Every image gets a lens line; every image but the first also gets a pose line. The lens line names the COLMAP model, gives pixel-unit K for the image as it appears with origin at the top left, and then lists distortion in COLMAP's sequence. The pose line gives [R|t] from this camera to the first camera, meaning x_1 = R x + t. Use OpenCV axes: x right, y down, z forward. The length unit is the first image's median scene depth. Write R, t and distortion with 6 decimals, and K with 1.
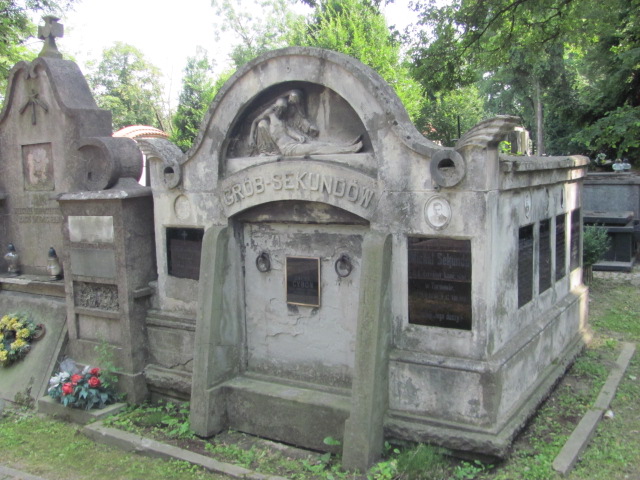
lens RADIAL K [[650.2, 0, 319.6], [0, 650.2, 239.9], [0, 0, 1]] dist [-0.099785, 0.000000]
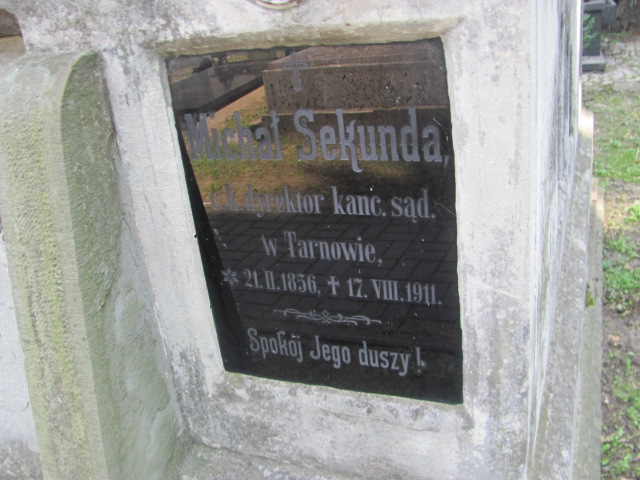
lens RADIAL K [[650.2, 0, 320.9], [0, 650.2, 240.6], [0, 0, 1]] dist [-0.099785, 0.000000]
pose [[0.969775, -0.169560, 0.175458, 0.138550], [0.114268, 0.950963, 0.287422, -0.001501], [-0.215589, -0.258685, 0.941596, 0.742909]]
